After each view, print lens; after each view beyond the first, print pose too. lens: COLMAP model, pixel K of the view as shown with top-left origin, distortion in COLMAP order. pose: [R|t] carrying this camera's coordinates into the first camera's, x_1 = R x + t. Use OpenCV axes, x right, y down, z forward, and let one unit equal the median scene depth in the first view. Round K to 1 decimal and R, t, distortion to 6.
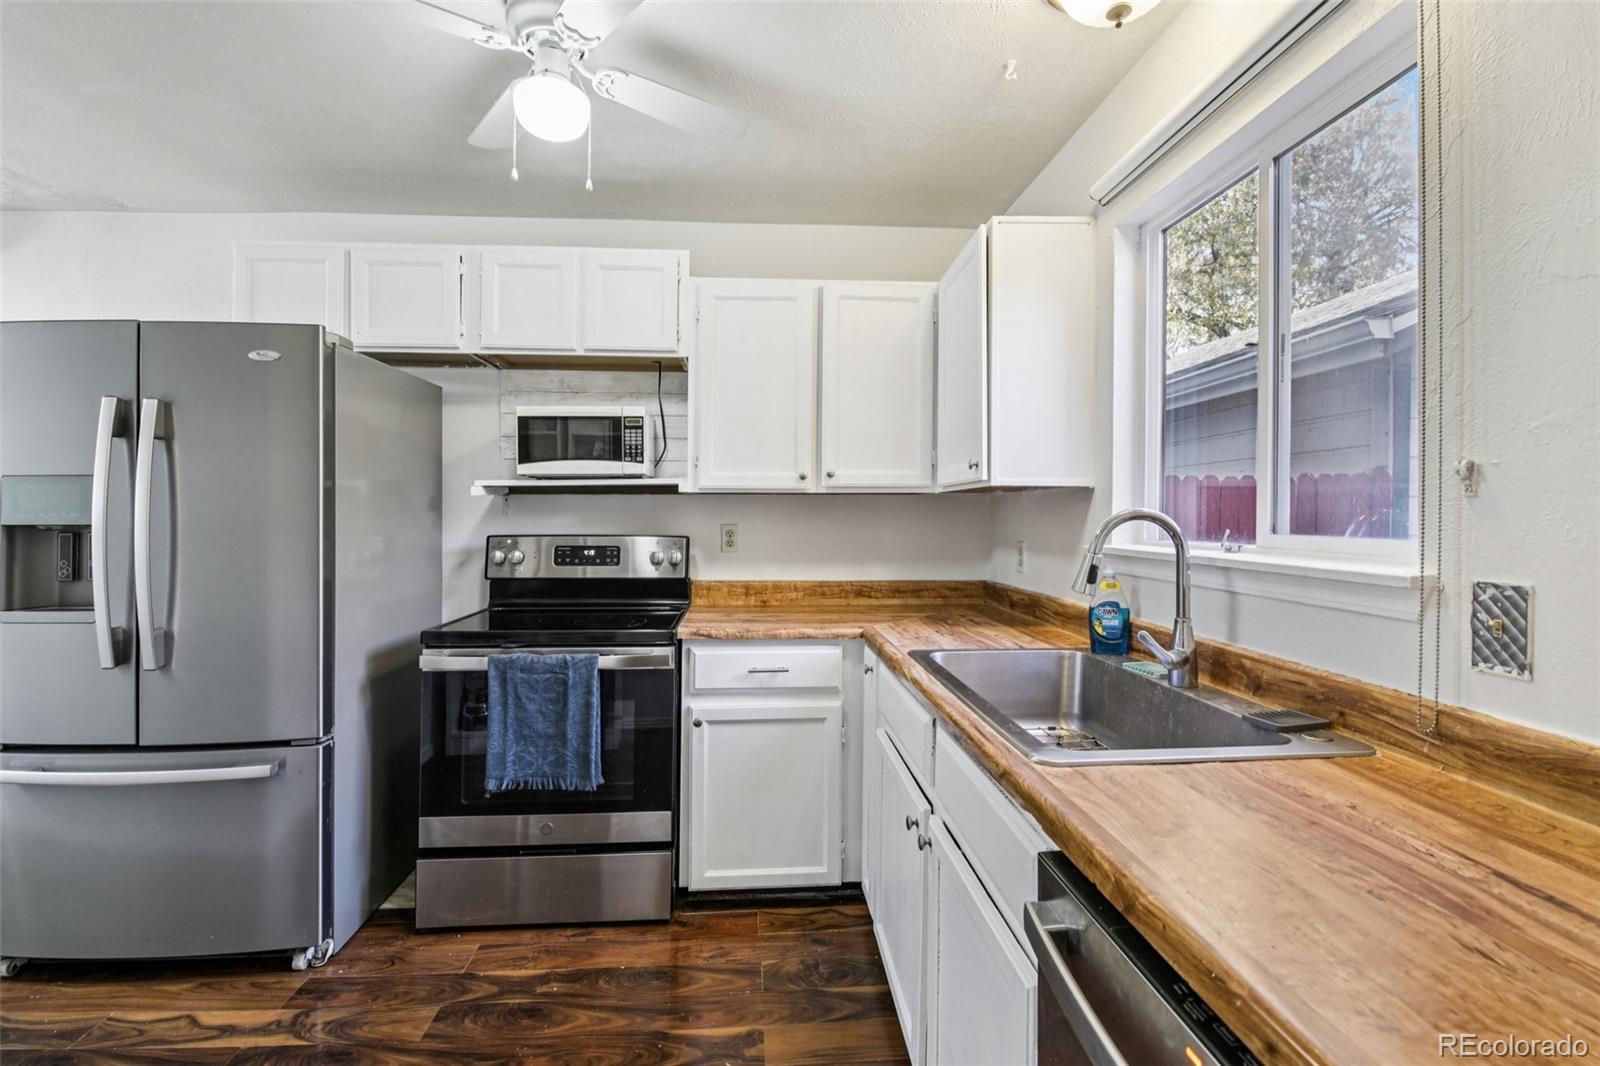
lens RADIAL K [[700.8, 0, 796.1], [0, 700.8, 520.0], [0, 0, 1]] dist [-0.012268, -0.000848]
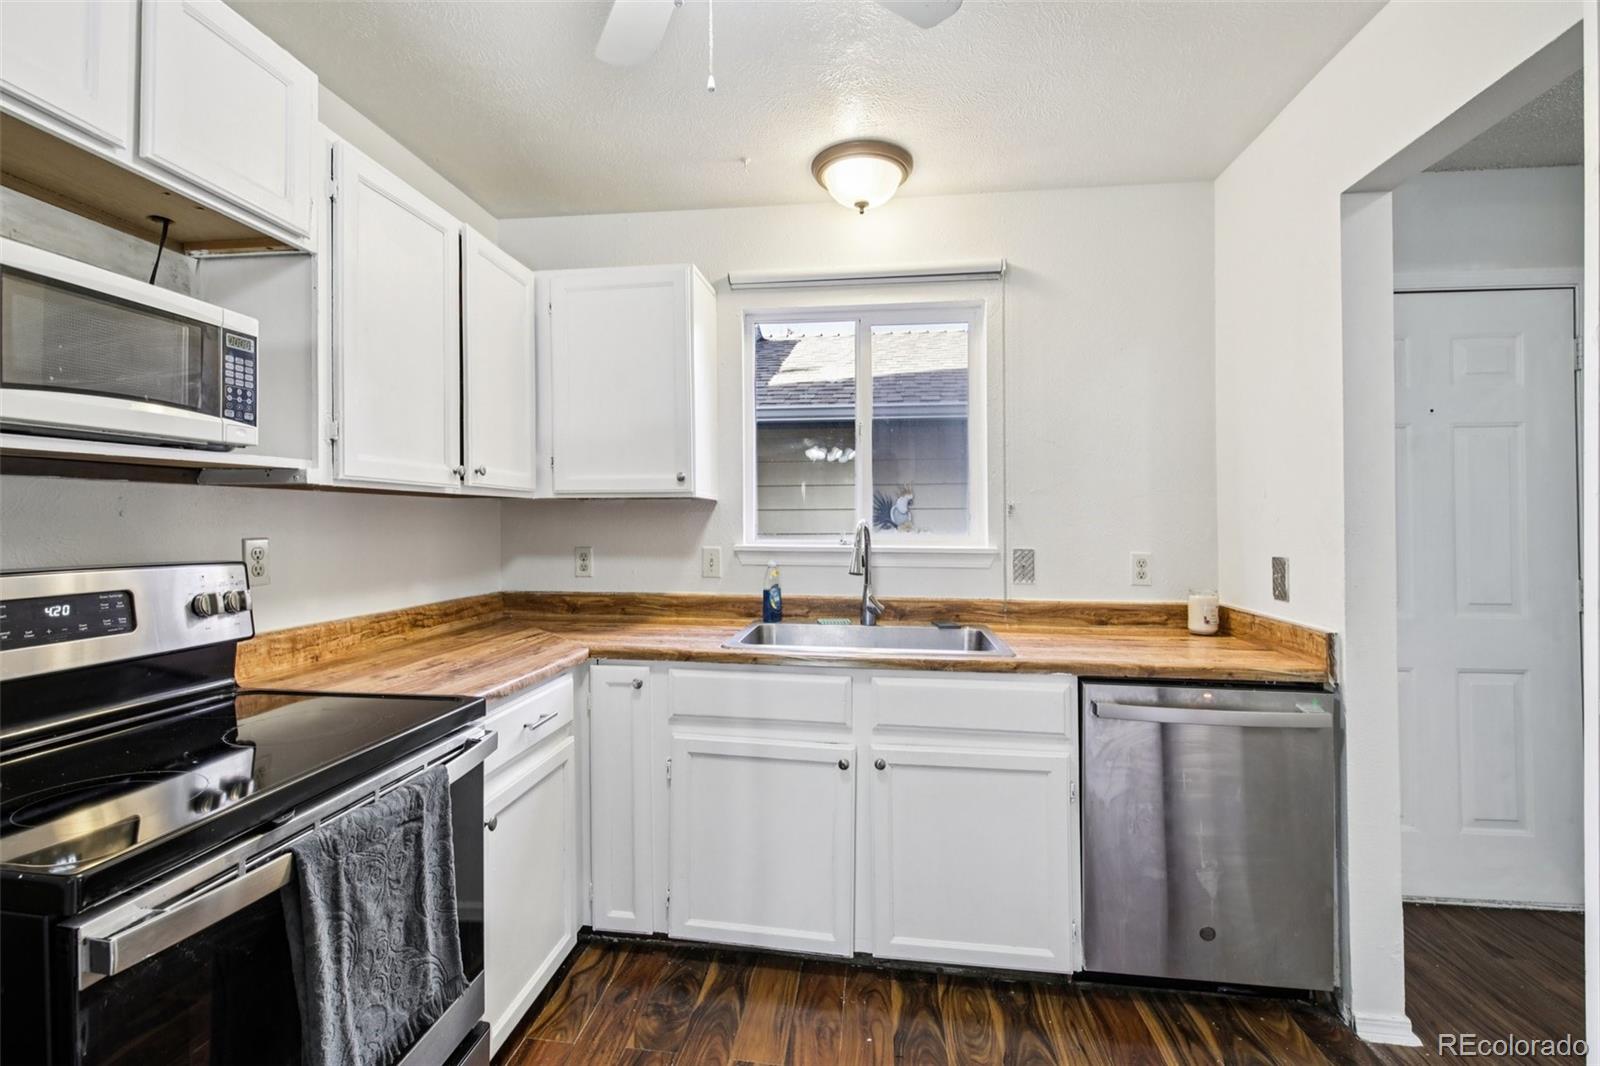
lens RADIAL K [[700.8, 0, 789.0], [0, 700.8, 528.0], [0, 0, 1]] dist [-0.012268, -0.000848]
pose [[0.193301, -0.010005, 0.981088, -0.648565], [0.005322, 0.999944, 0.009149, -0.006103], [-0.981125, 0.003453, 0.193344, 0.496135]]
